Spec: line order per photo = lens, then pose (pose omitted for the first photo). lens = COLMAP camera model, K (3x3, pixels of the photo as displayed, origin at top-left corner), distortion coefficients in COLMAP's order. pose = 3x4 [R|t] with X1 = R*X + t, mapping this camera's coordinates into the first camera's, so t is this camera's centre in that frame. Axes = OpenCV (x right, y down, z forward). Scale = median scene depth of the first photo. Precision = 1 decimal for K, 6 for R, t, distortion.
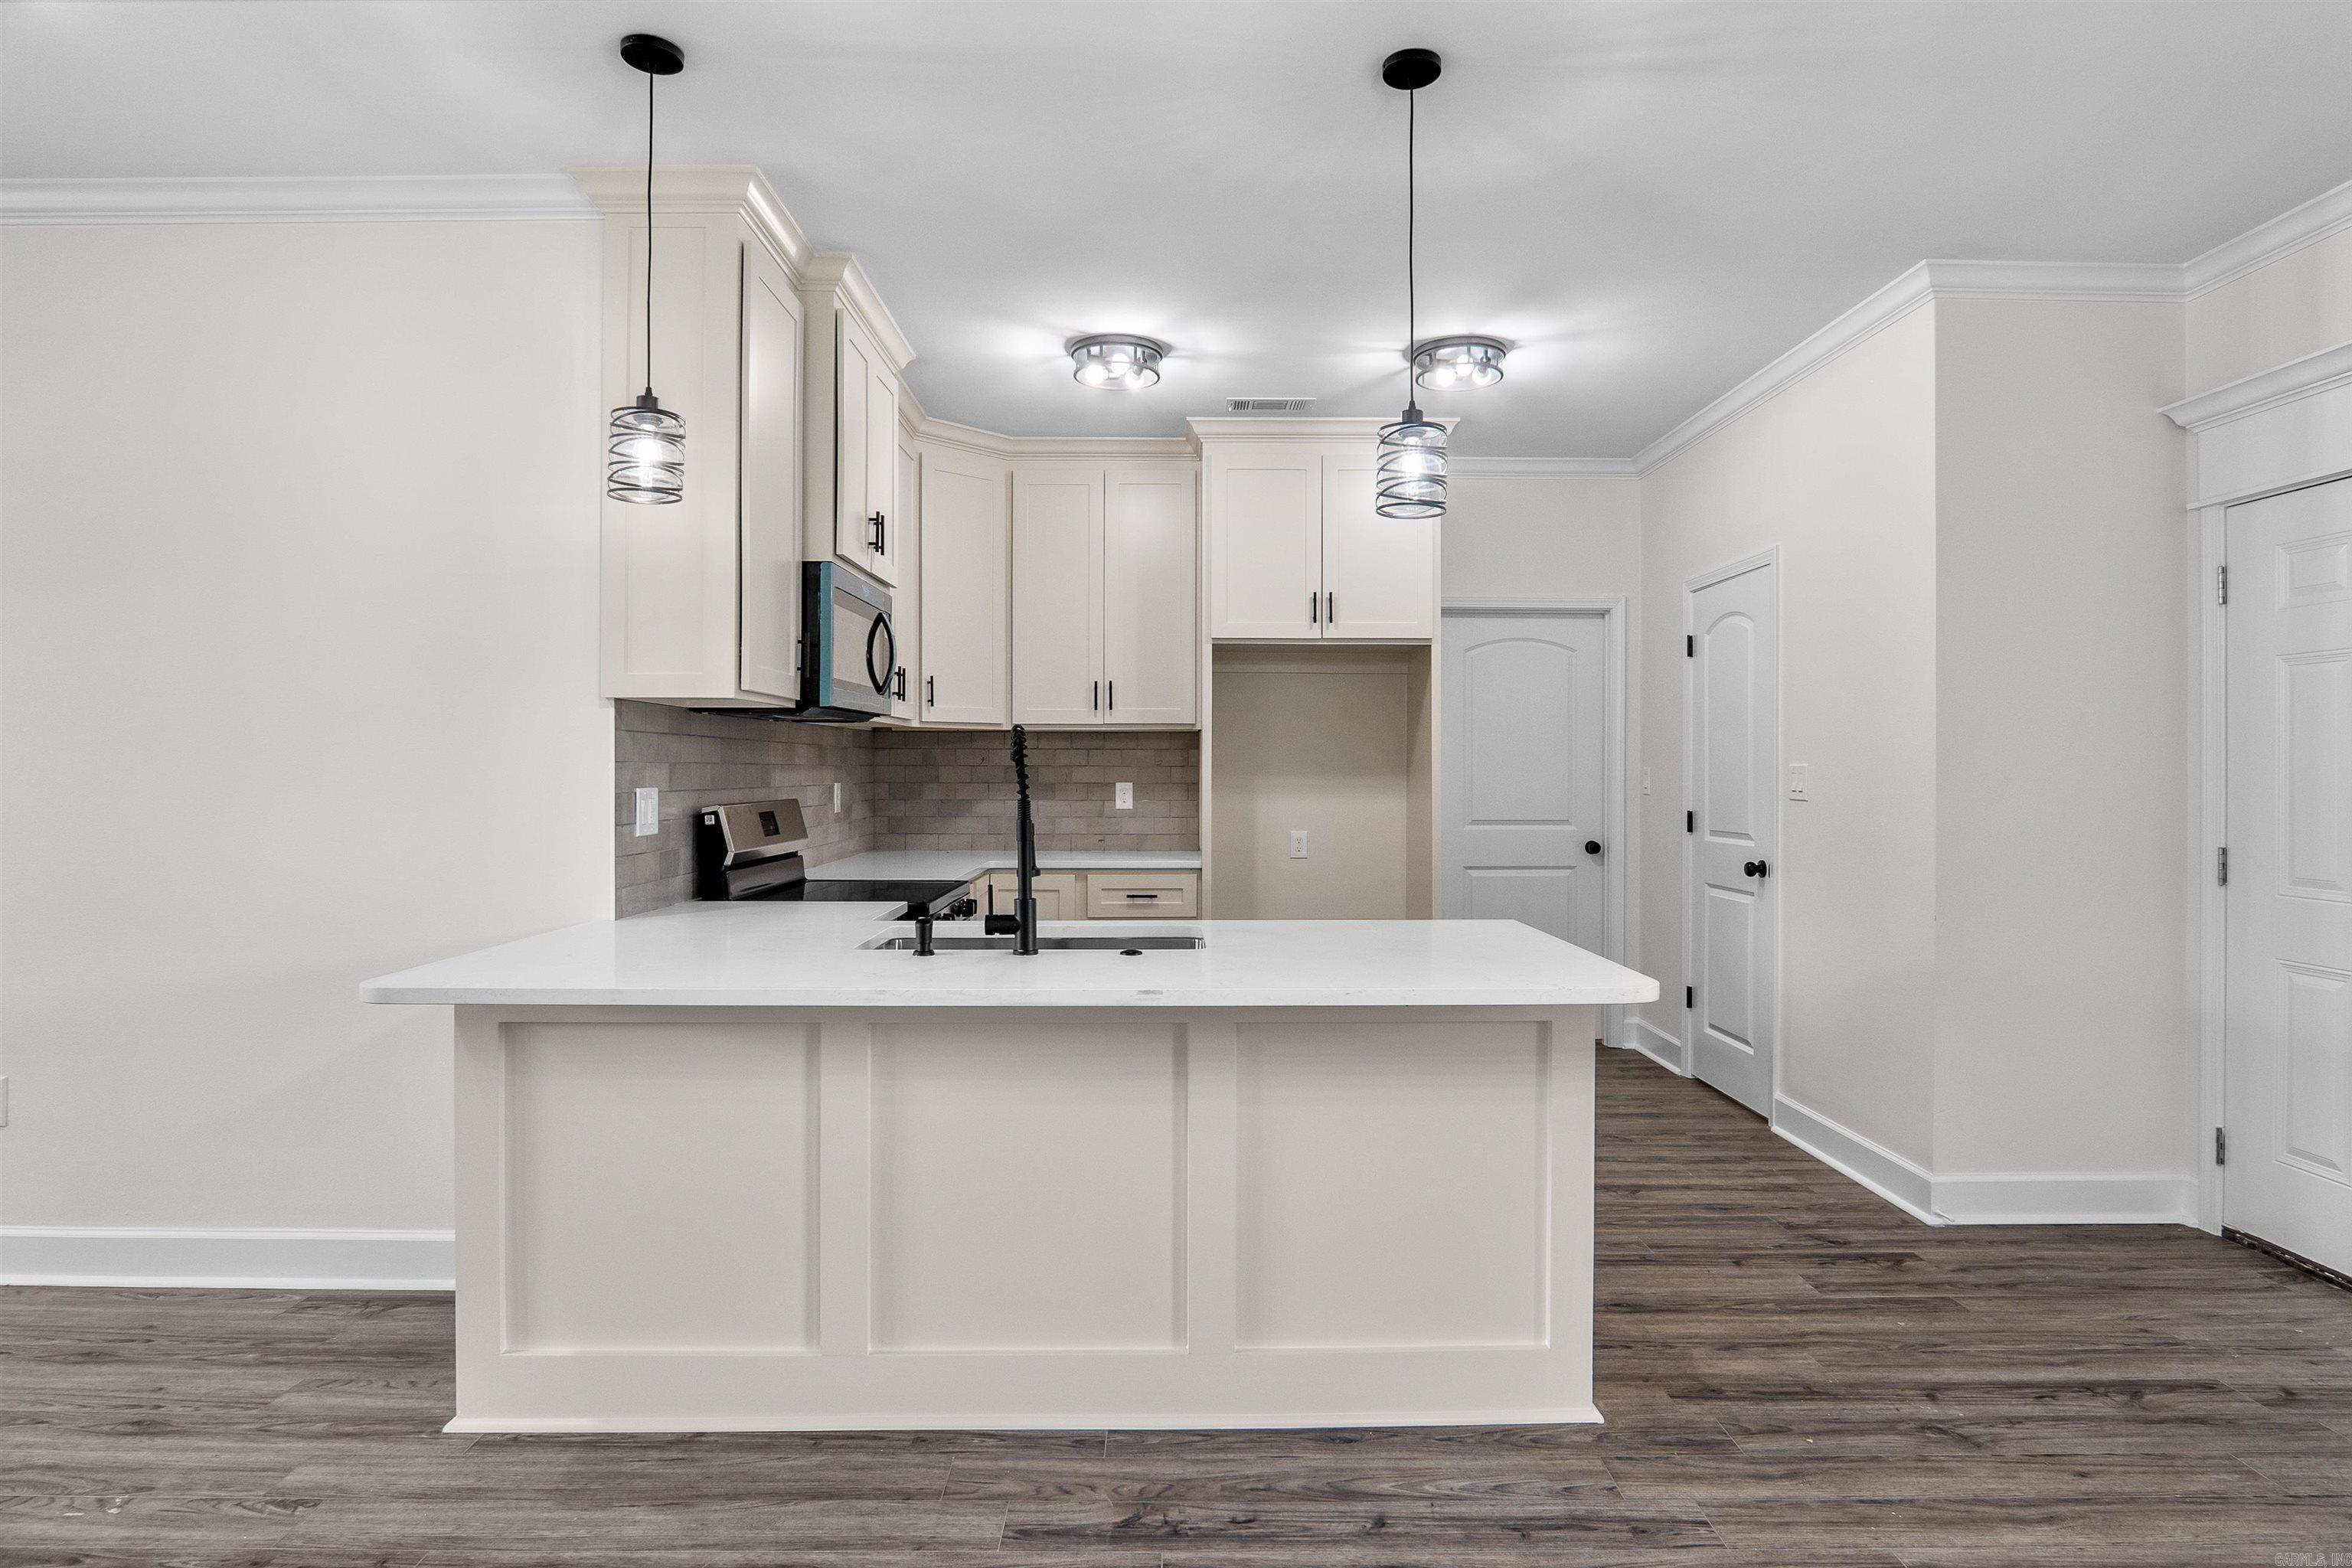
lens RADIAL K [[1255.1, 0, 1187.3], [0, 1255.1, 774.2], [0, 0, 1]] dist [-0.037287, 0.010215]
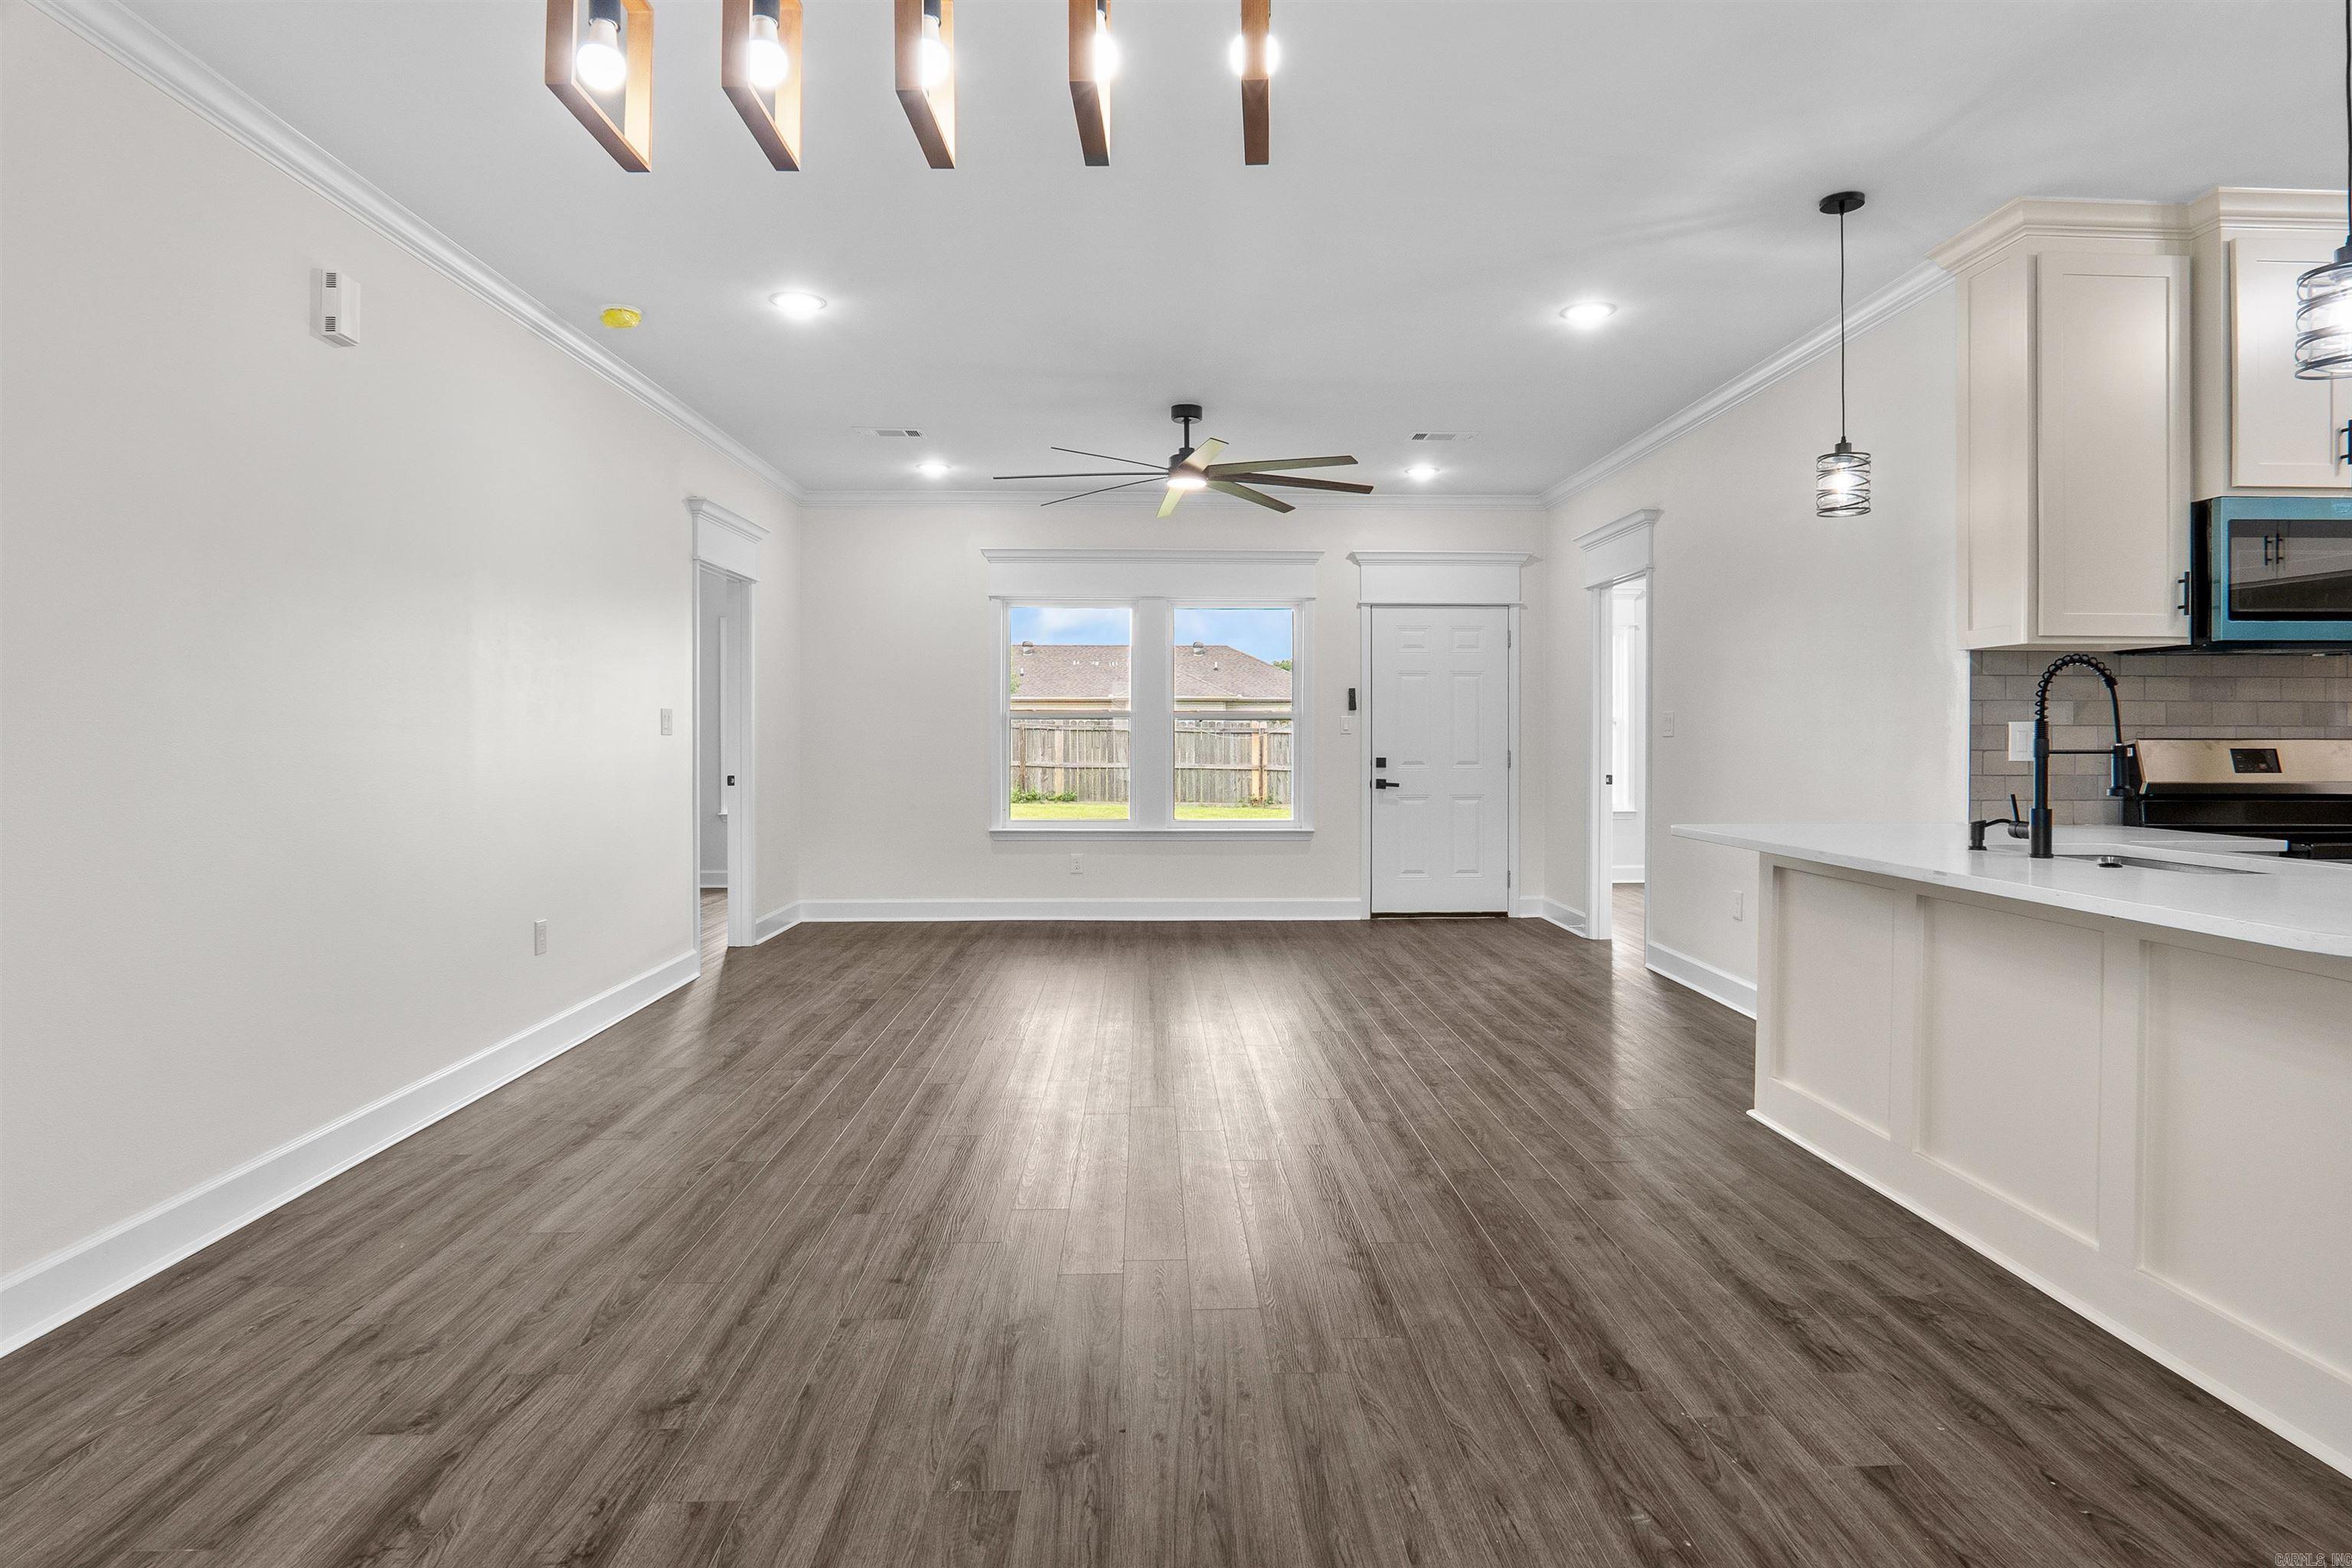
lens RADIAL K [[1276.8, 0, 1180.3], [0, 1276.8, 742.8], [0, 0, 1]] dist [-0.040031, 0.010379]
pose [[0.020283, 0.003989, -0.999786, 0.702625], [-0.003775, 0.999985, 0.003913, 0.027232], [0.999787, 0.003695, 0.020298, 0.145308]]
